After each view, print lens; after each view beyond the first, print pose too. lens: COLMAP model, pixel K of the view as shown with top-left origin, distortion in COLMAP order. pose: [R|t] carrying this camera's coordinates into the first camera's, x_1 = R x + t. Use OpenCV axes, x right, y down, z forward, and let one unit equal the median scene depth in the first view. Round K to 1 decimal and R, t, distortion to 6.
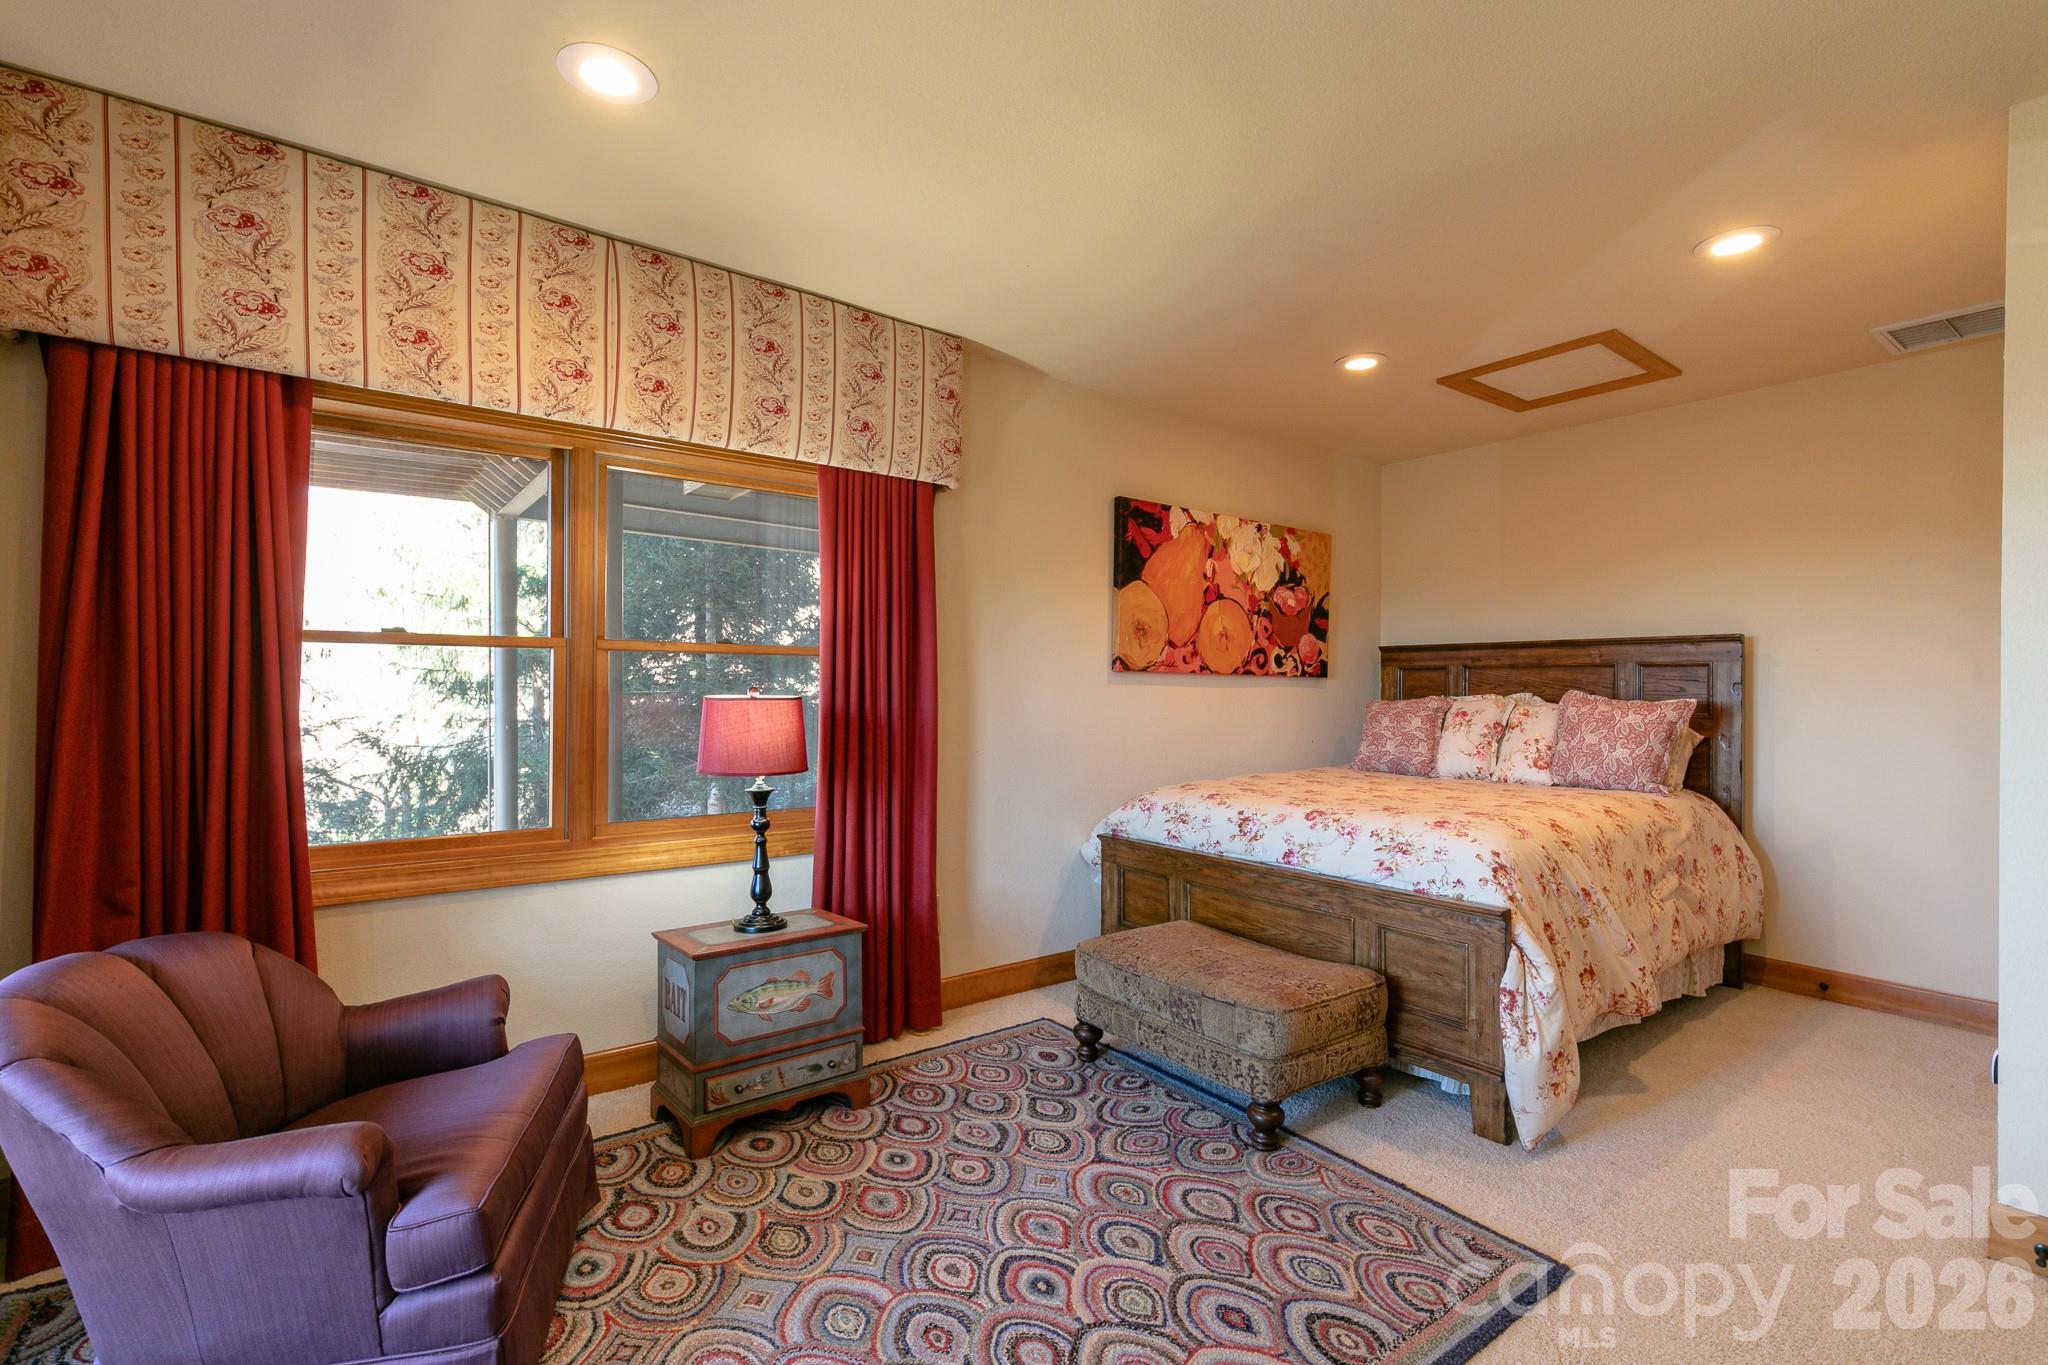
lens RADIAL K [[934.3, 0, 1018.8], [0, 934.3, 685.2], [0, 0, 1]] dist [0.004340, -0.000562]
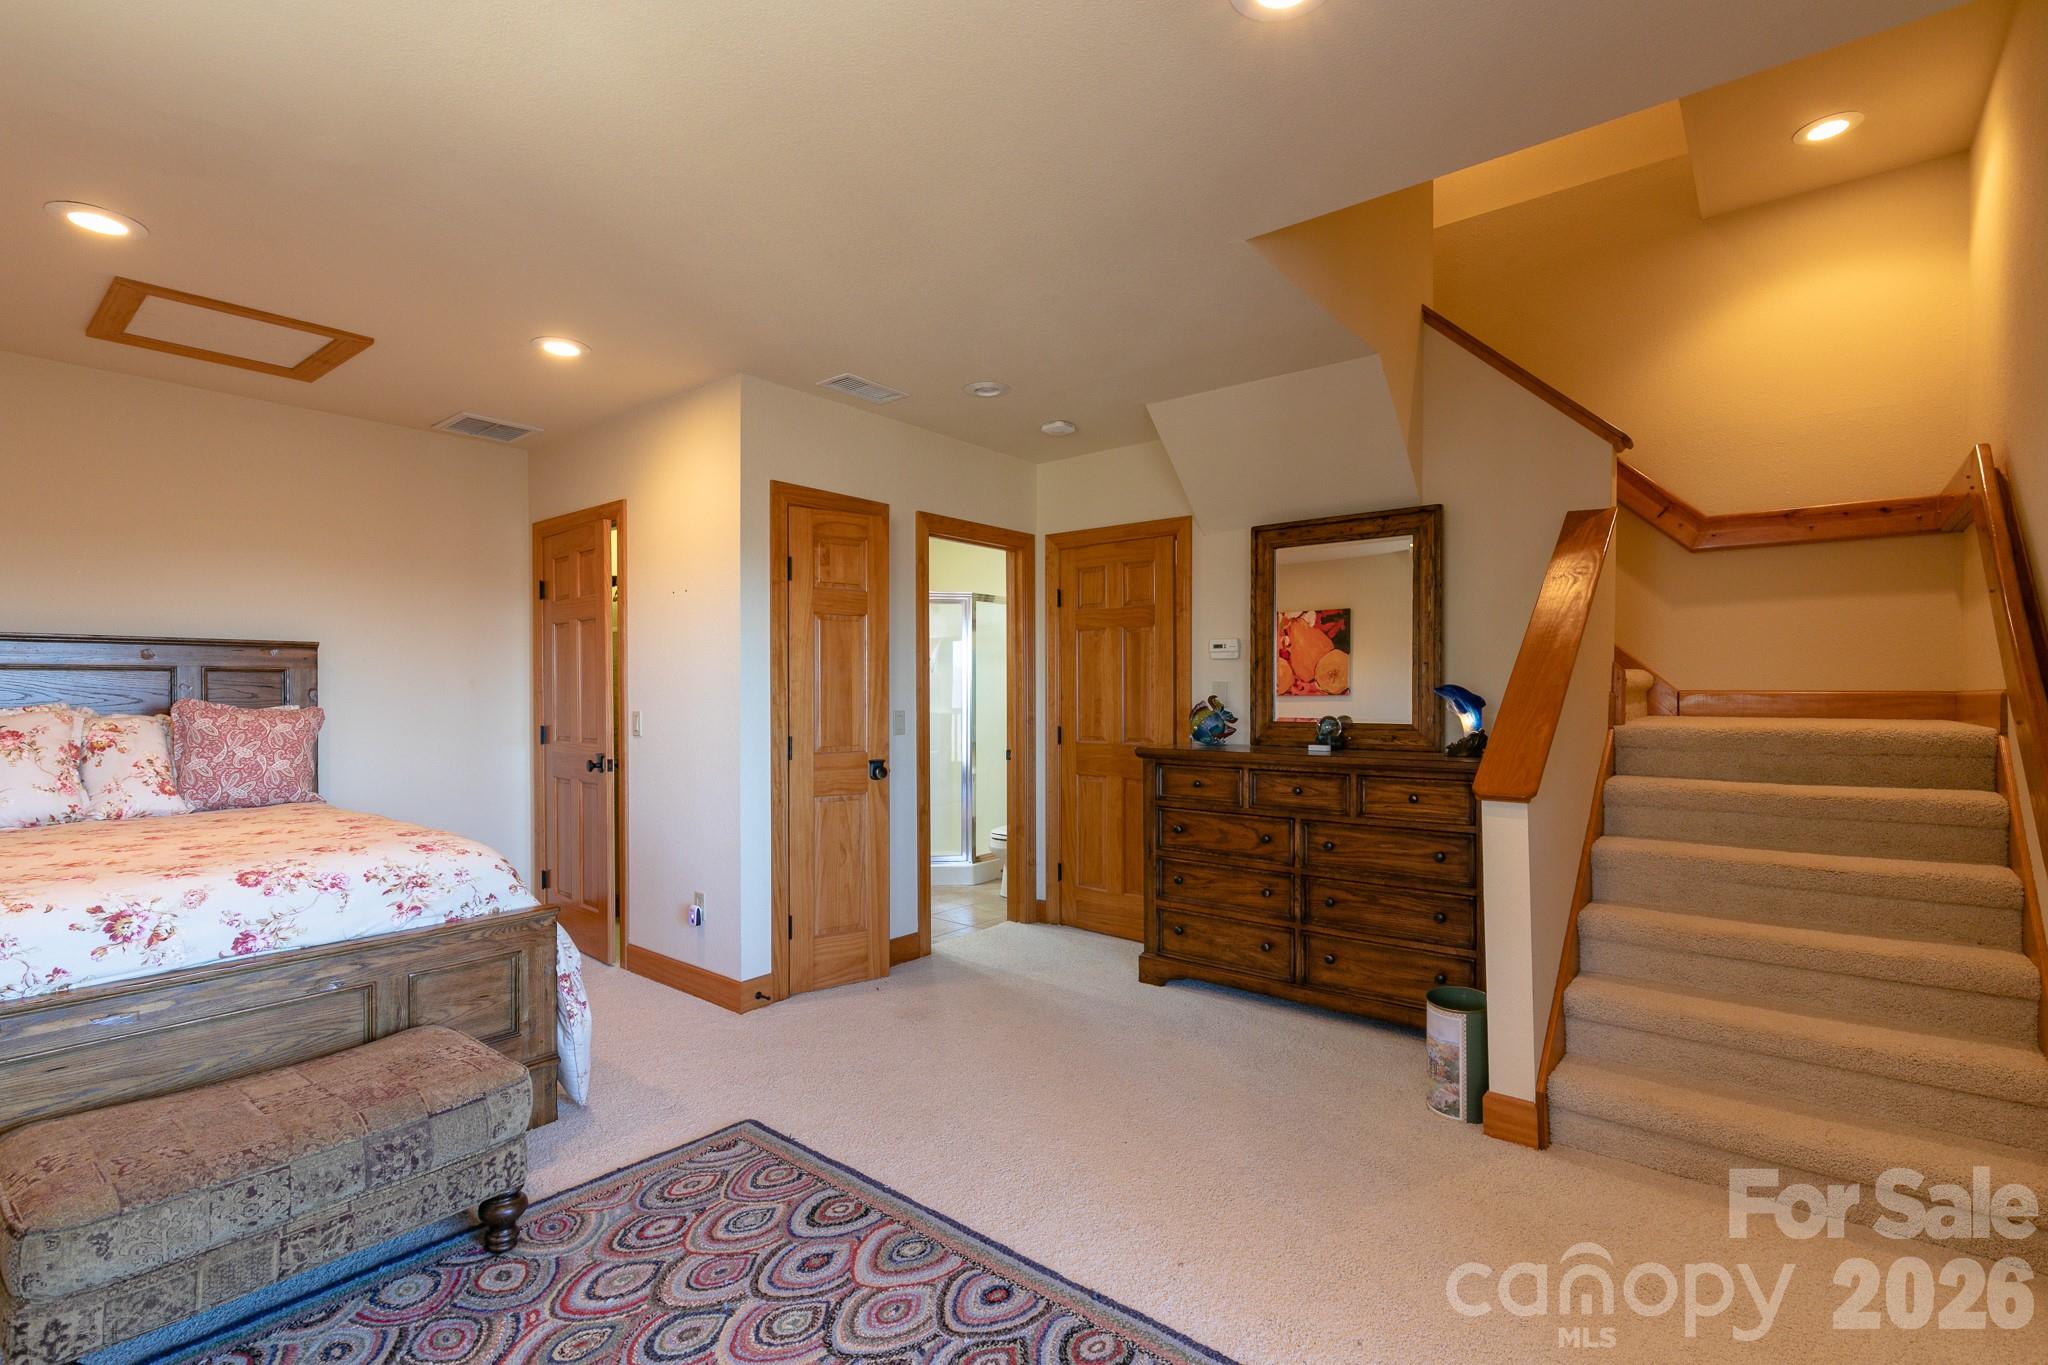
lens RADIAL K [[946.8, 0, 1024.8], [0, 946.8, 686.7], [0, 0, 1]] dist [0.003535, -0.000239]
pose [[-0.240907, -0.006364, 0.970527, -0.592203], [-0.002598, 0.999979, 0.005912, -0.016965], [-0.970545, -0.001097, -0.240919, 0.650910]]
